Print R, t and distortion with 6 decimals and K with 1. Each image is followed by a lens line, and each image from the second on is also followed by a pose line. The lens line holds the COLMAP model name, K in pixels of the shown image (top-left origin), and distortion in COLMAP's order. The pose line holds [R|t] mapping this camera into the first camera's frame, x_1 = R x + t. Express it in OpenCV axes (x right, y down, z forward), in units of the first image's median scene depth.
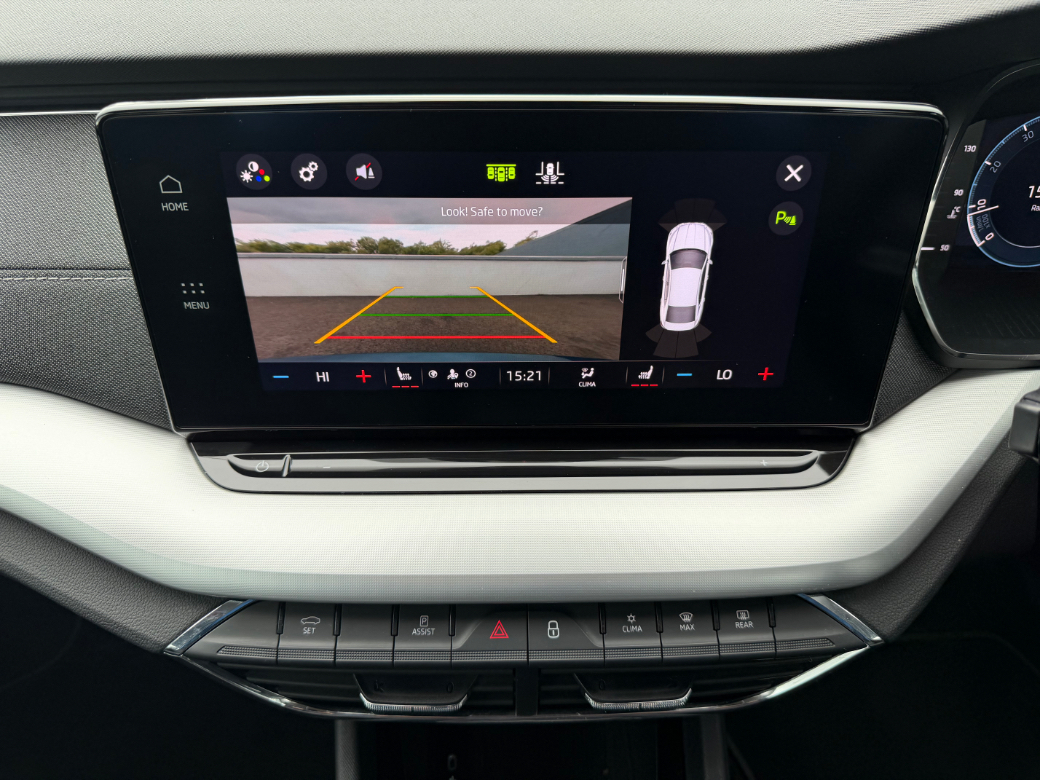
lens RADIAL K [[741.6, 0, 520.0], [0, 741.6, 390.0], [0, 0, 1]] dist [0.122906, -0.158652]
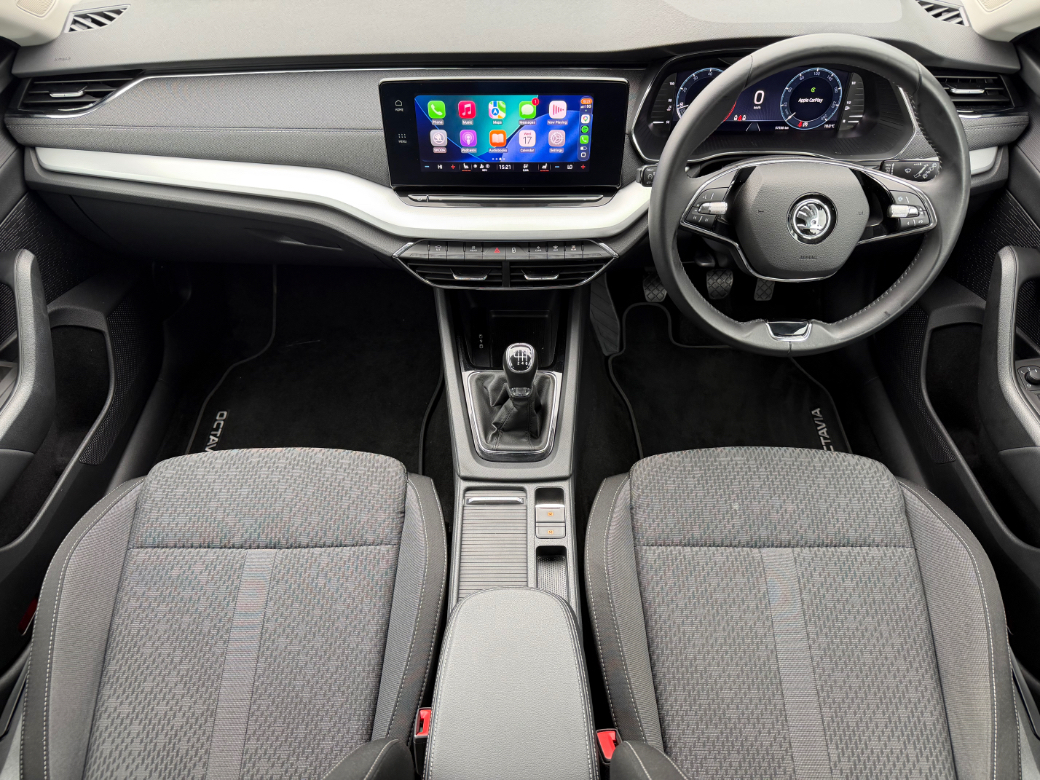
lens RADIAL K [[741.6, 0, 520.0], [0, 741.6, 390.0], [0, 0, 1]] dist [0.122906, -0.158652]
pose [[0.999683, 0.011618, -0.022323, 0.147604], [-0.007588, 0.984930, 0.172788, 0.353816], [0.023994, -0.172564, 0.984706, -2.207452]]
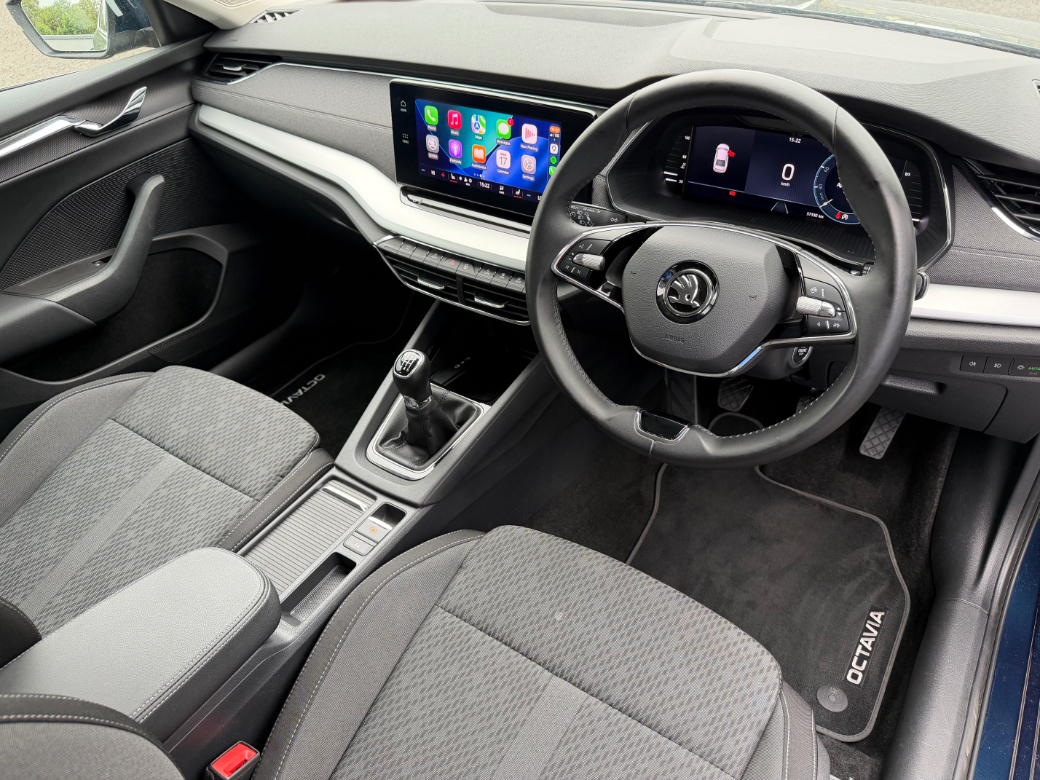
lens RADIAL K [[741.6, 0, 520.0], [0, 741.6, 390.0], [0, 0, 1]] dist [0.122906, -0.158652]
pose [[0.811880, 0.319601, -0.488576, 1.875451], [-0.296784, 0.946591, 0.126036, 0.344114], [0.502763, 0.042675, 0.863370, -1.513440]]
